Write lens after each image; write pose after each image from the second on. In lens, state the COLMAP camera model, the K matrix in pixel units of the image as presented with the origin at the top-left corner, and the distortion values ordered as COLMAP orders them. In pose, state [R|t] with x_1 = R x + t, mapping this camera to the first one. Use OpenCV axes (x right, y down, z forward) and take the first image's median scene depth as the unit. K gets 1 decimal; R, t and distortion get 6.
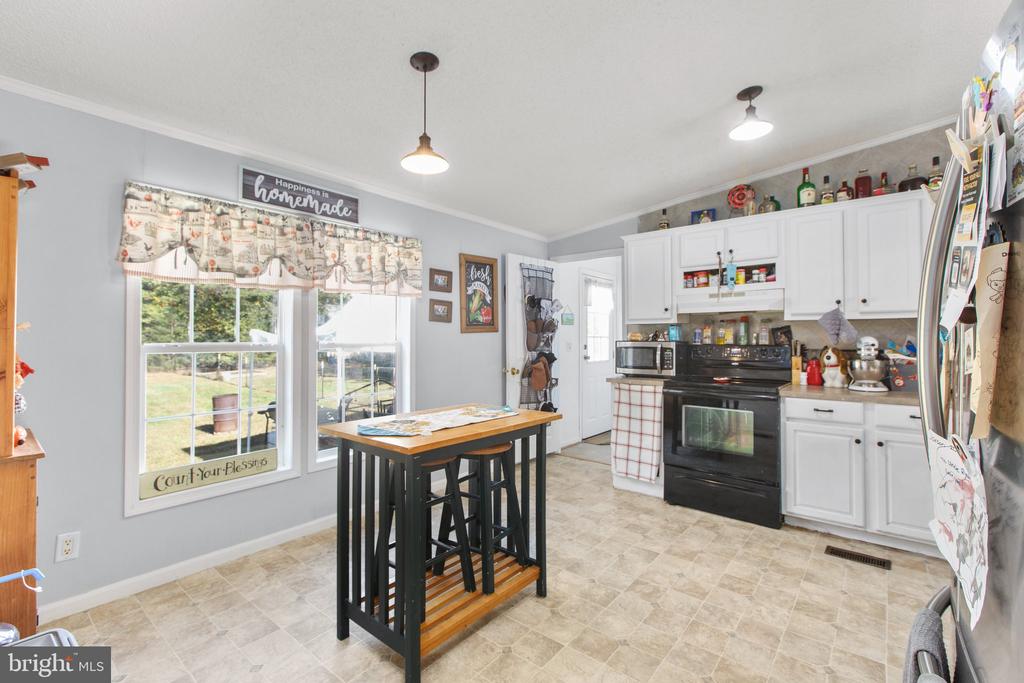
lens RADIAL K [[463.5, 0, 512.6], [0, 463.5, 334.0], [0, 0, 1]] dist [0.002799, 0.000443]
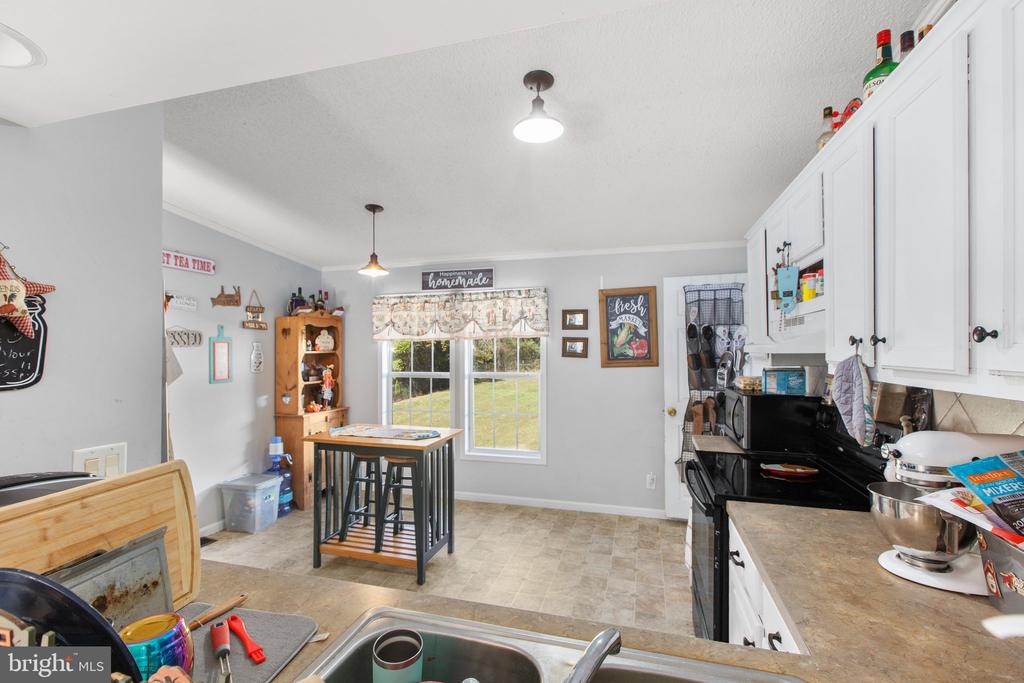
lens RADIAL K [[463.5, 0, 508.2], [0, 463.5, 348.2], [0, 0, 1]] dist [0.002799, 0.000443]
pose [[0.393136, 0.000722, -0.919480, 0.805888], [0.015931, 0.999844, 0.007596, -0.060111], [0.919342, -0.017634, 0.393063, 0.439266]]
